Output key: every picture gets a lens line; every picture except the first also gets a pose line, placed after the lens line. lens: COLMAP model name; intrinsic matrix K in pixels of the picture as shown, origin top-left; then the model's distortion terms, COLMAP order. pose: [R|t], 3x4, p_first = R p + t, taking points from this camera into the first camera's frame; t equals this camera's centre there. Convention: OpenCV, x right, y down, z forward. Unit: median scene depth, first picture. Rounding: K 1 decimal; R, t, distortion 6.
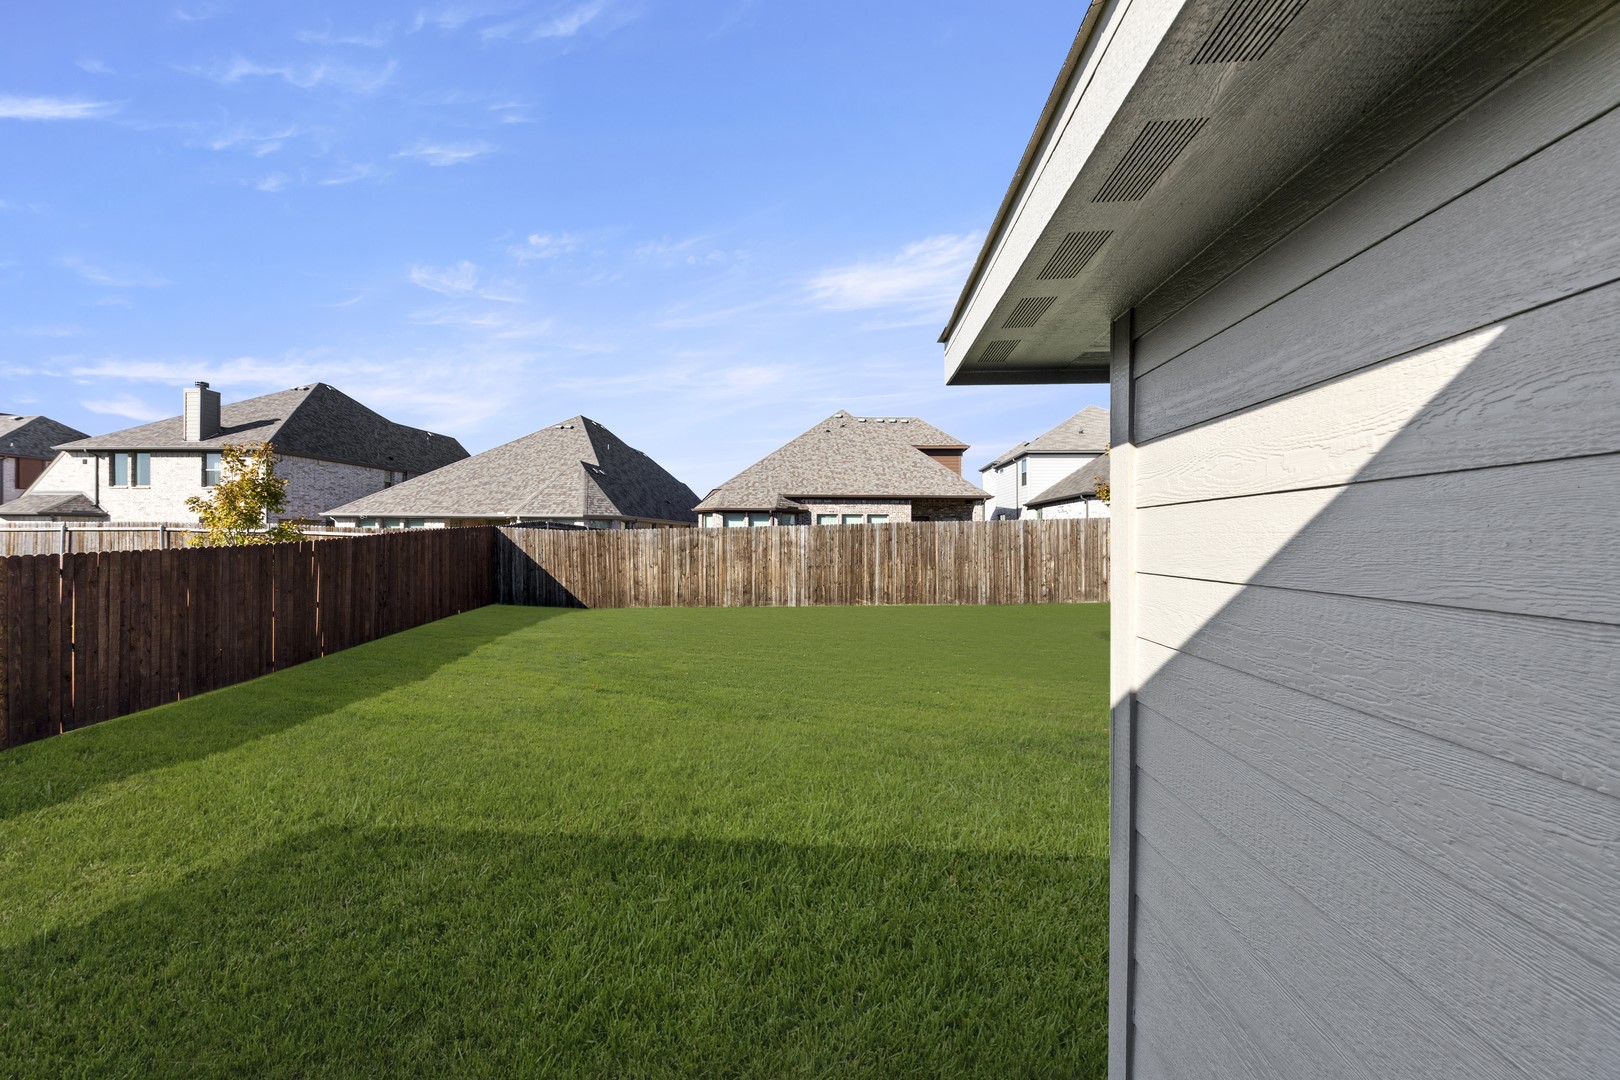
lens RADIAL K [[558.3, 0, 804.6], [0, 558.3, 540.7], [0, 0, 1]] dist [0.000246, 0.000000]
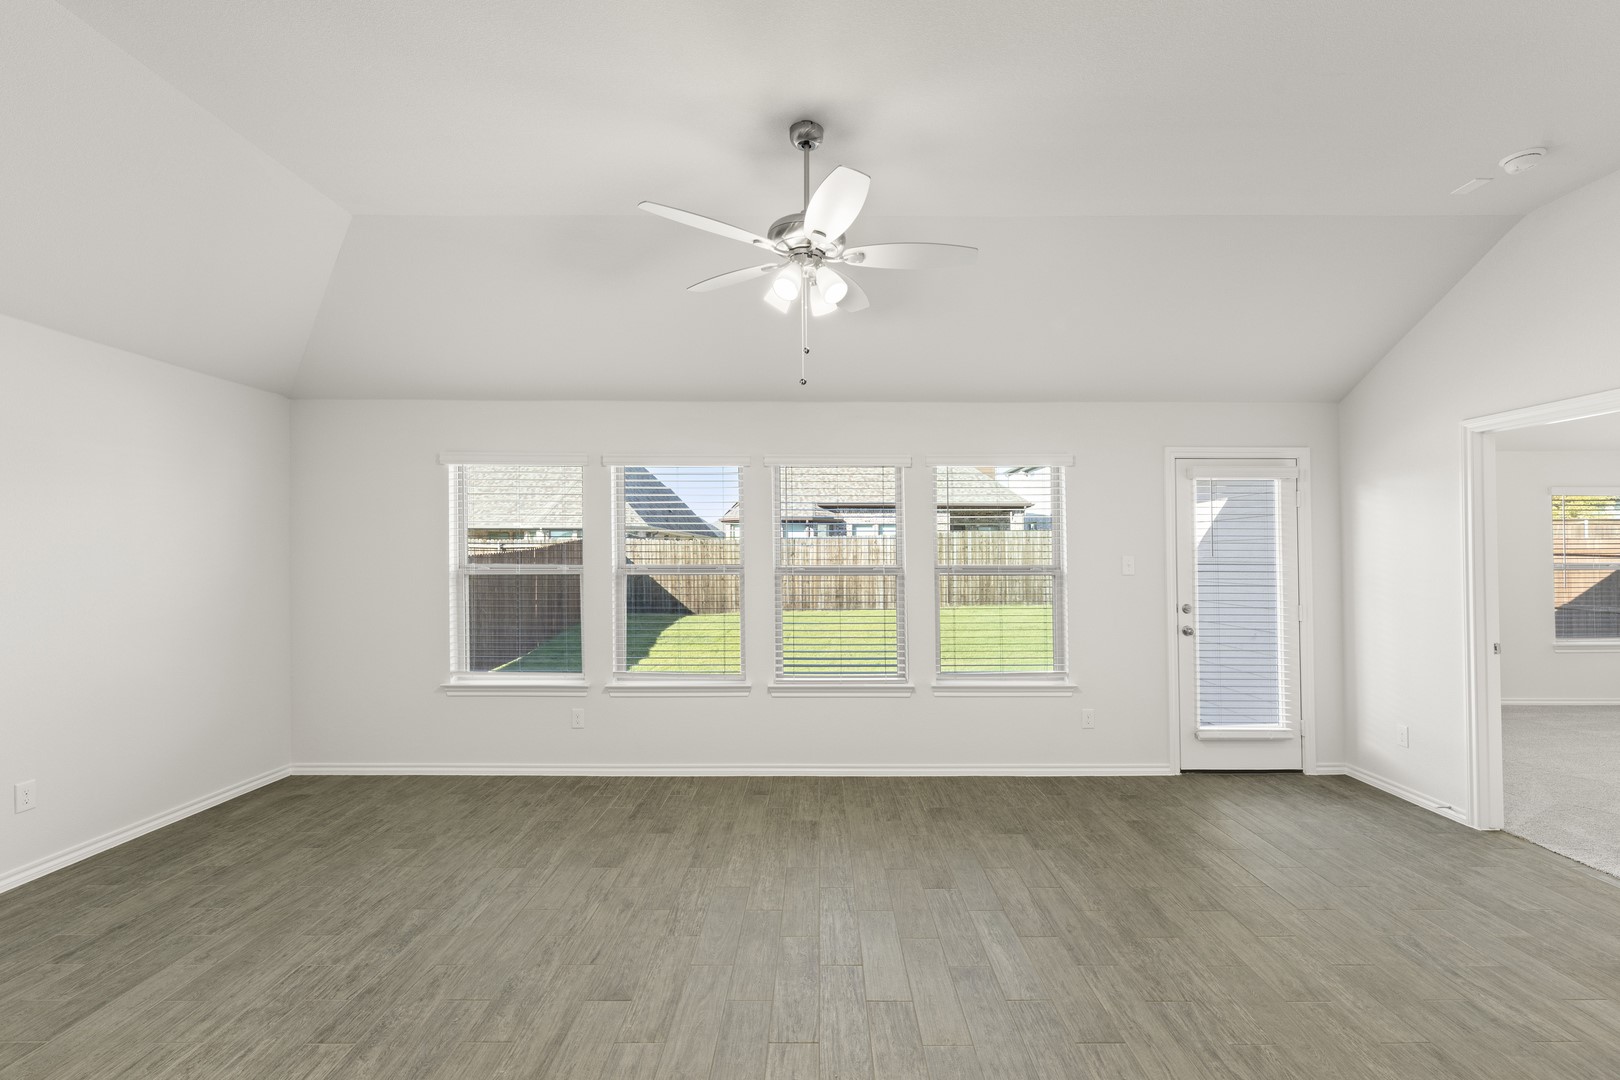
lens RADIAL K [[740.3, 0, 818.8], [0, 740.3, 571.7], [0, 0, 1]] dist [0.002359, 0.000196]
pose [[0.996517, -0.009225, 0.082873, -0.137720], [0.007773, 0.999811, 0.017822, 0.009432], [-0.083021, -0.017116, 0.996401, -0.227311]]
